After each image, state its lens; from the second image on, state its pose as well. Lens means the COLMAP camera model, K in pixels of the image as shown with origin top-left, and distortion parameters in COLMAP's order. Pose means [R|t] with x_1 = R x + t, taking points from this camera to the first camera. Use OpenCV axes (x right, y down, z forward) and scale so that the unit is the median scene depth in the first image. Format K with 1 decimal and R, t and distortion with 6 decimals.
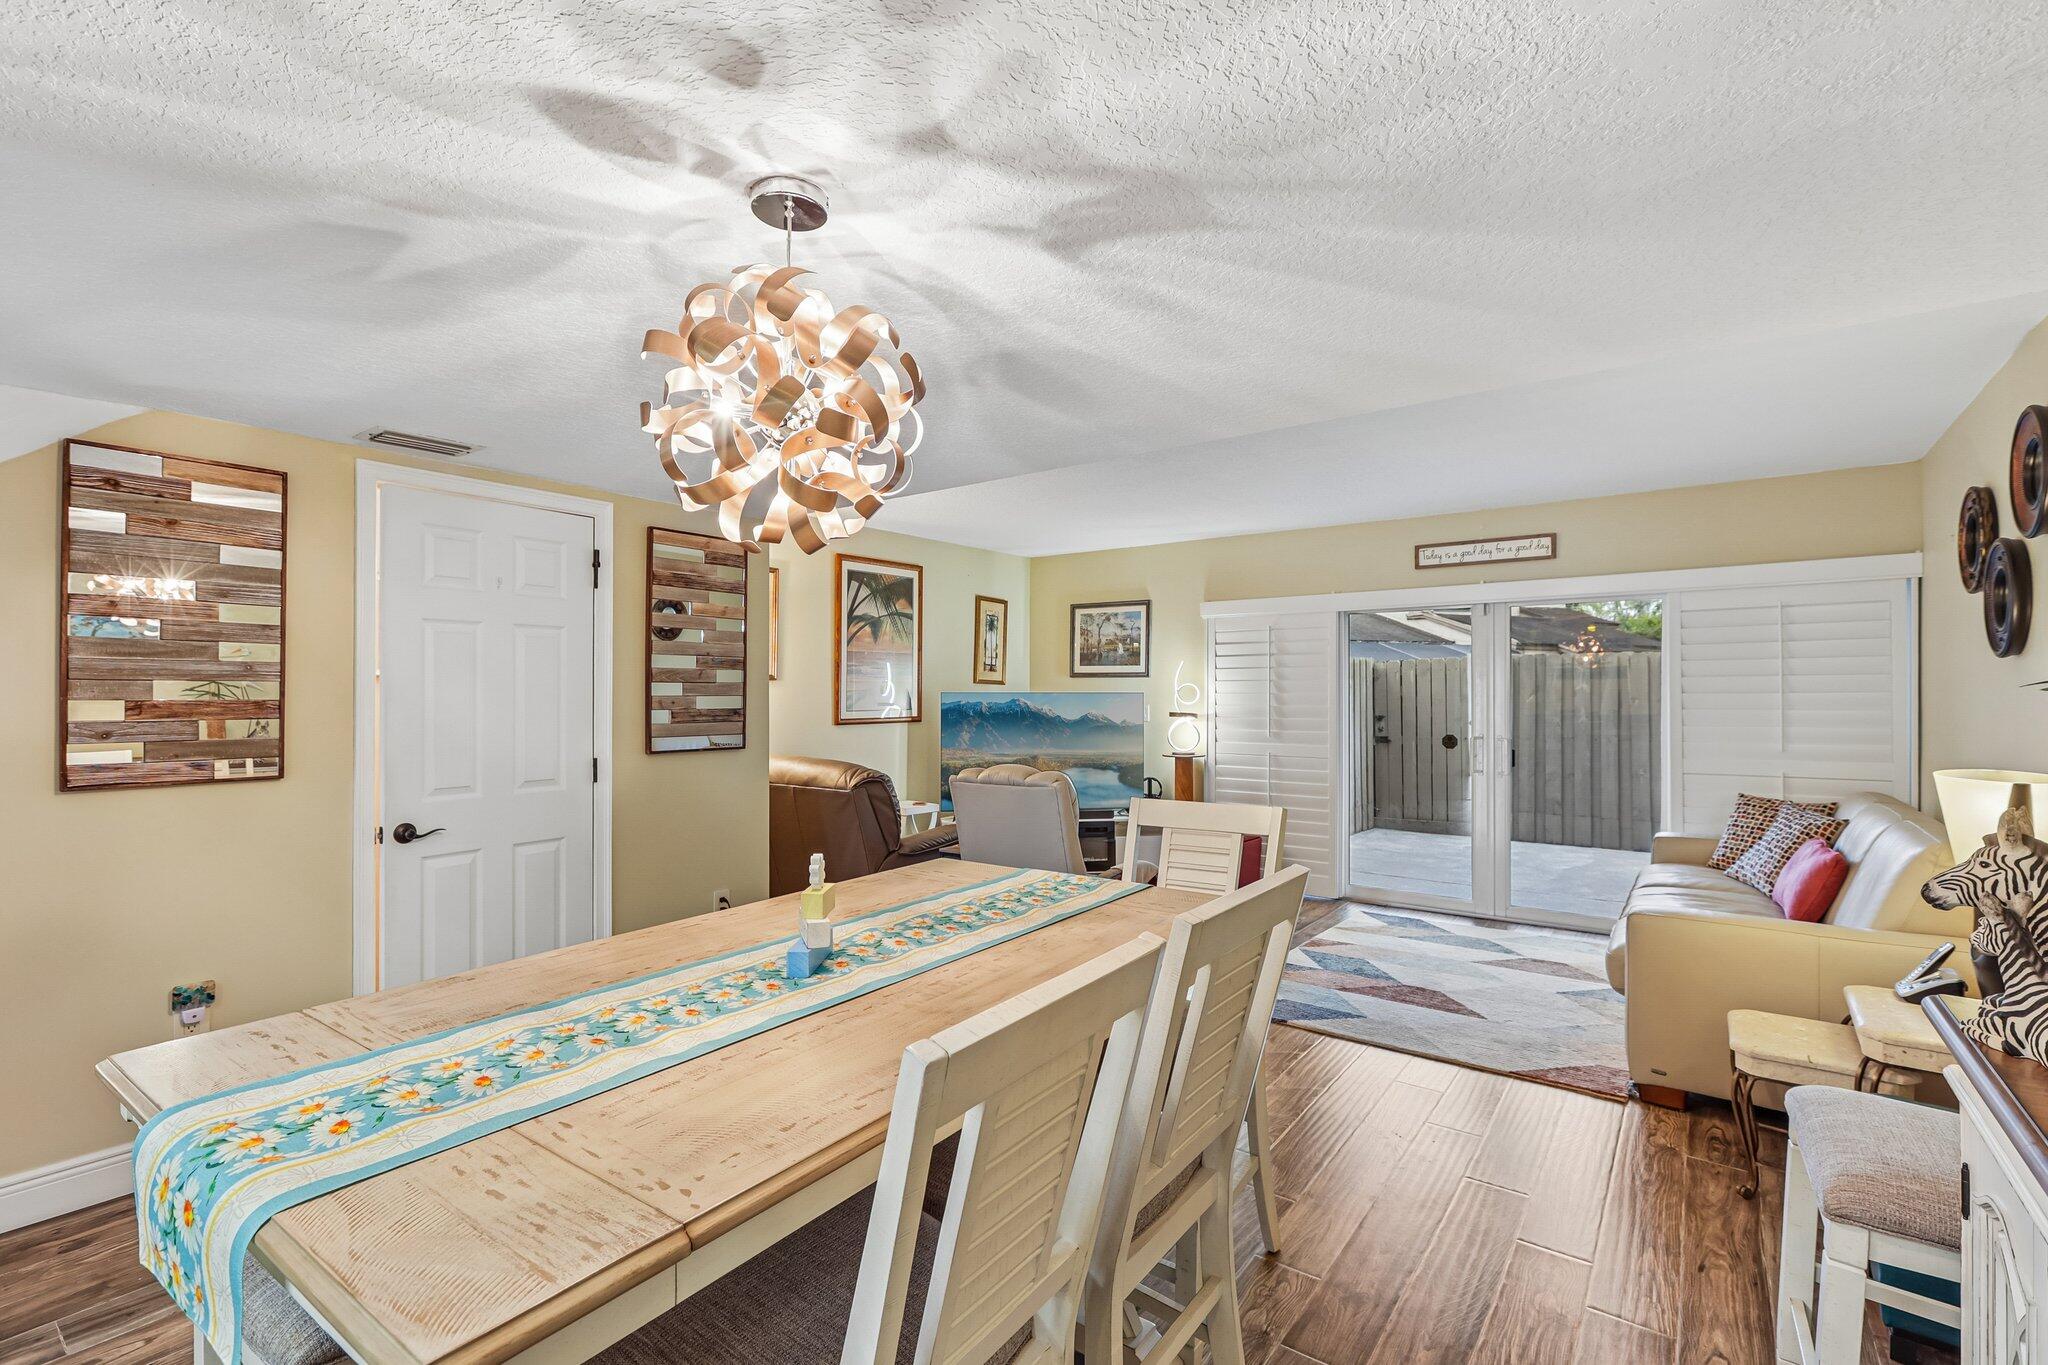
lens RADIAL K [[913.9, 0, 1015.8], [0, 913.9, 689.3], [0, 0, 1]] dist [-0.004254, 0.003698]
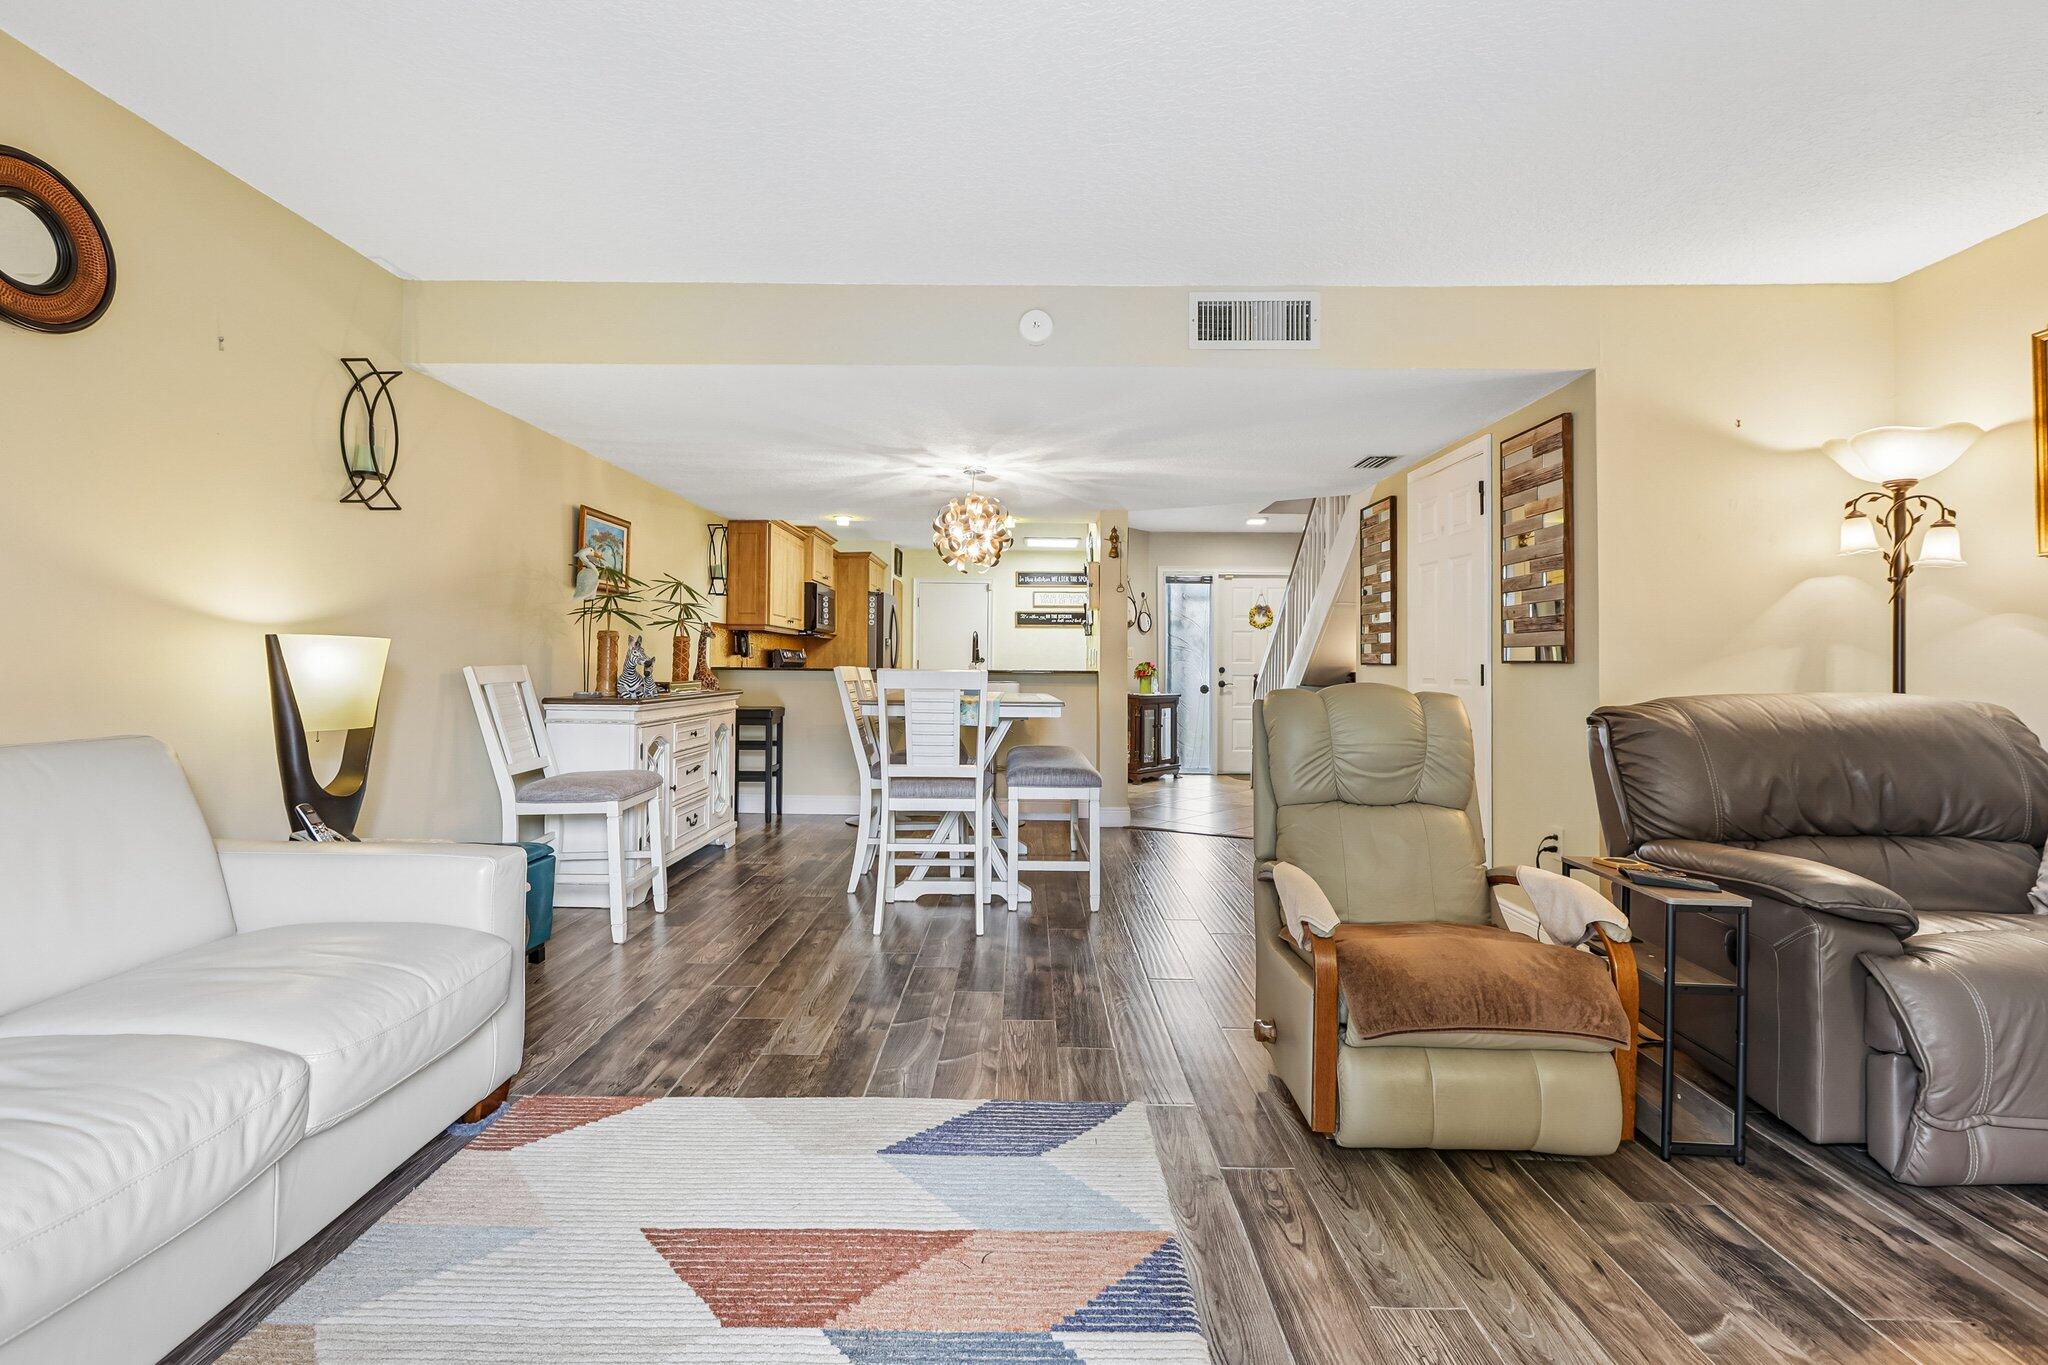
lens RADIAL K [[913.9, 0, 989.2], [0, 913.9, 648.4], [0, 0, 1]] dist [-0.004254, 0.003698]
pose [[-0.818630, -0.016031, -0.574097, 0.640637], [-0.008714, 0.999842, -0.015494, 0.072173], [0.574255, -0.007681, -0.818640, 1.471464]]
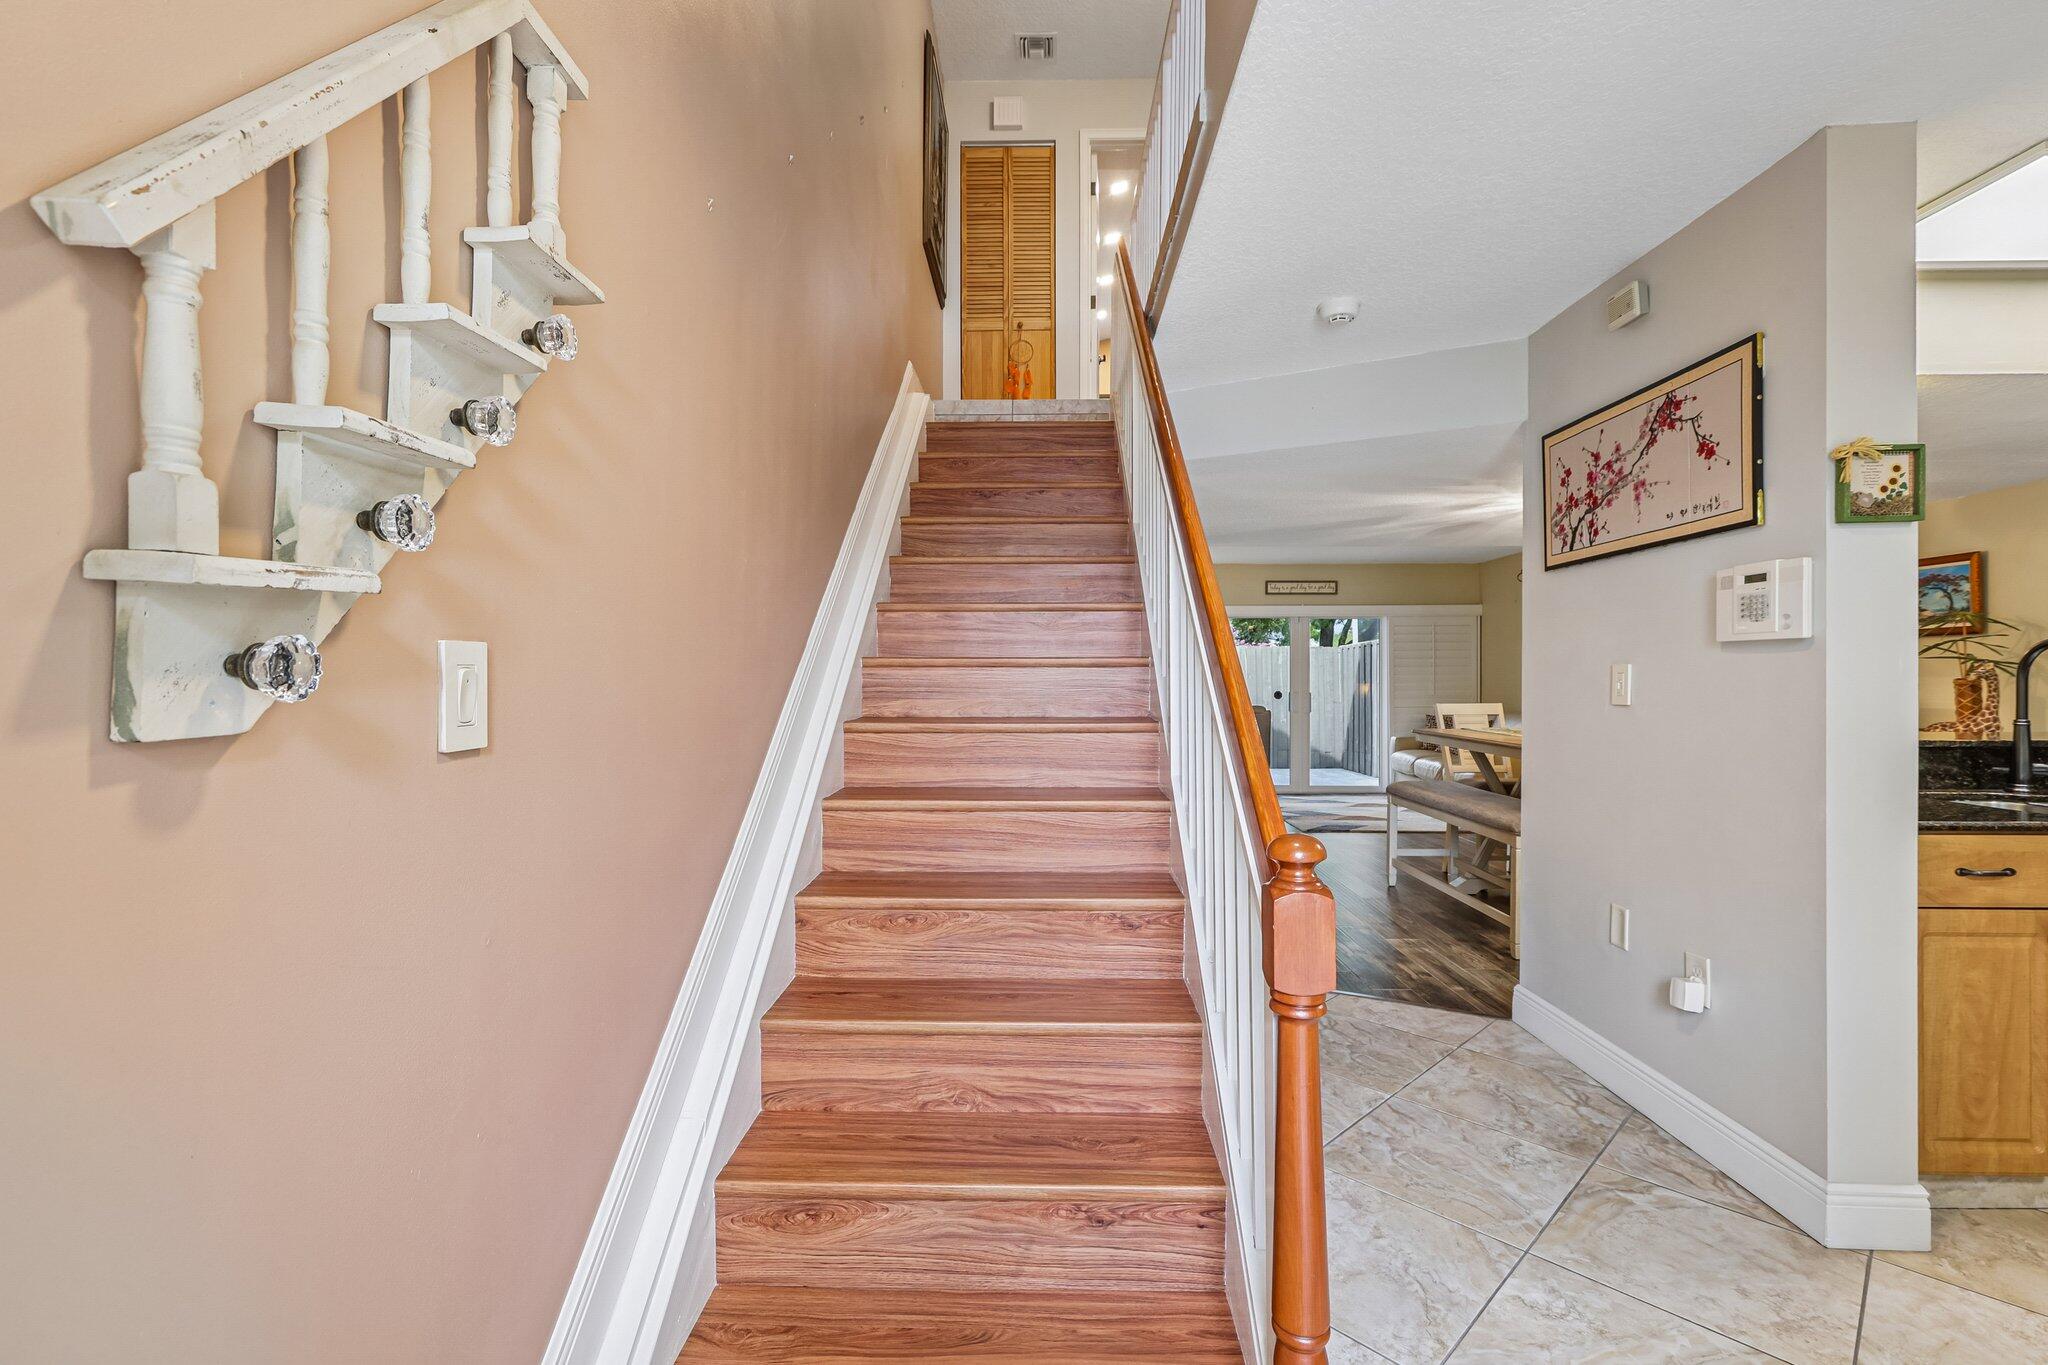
lens RADIAL K [[913.9, 0, 1025.3], [0, 913.9, 671.5], [0, 0, 1]] dist [-0.004254, 0.003698]
pose [[0.806519, 0.006504, 0.591172, -1.409983], [-0.004289, 0.999978, -0.005151, 0.036200], [-0.591193, 0.001619, 0.806529, -0.169663]]
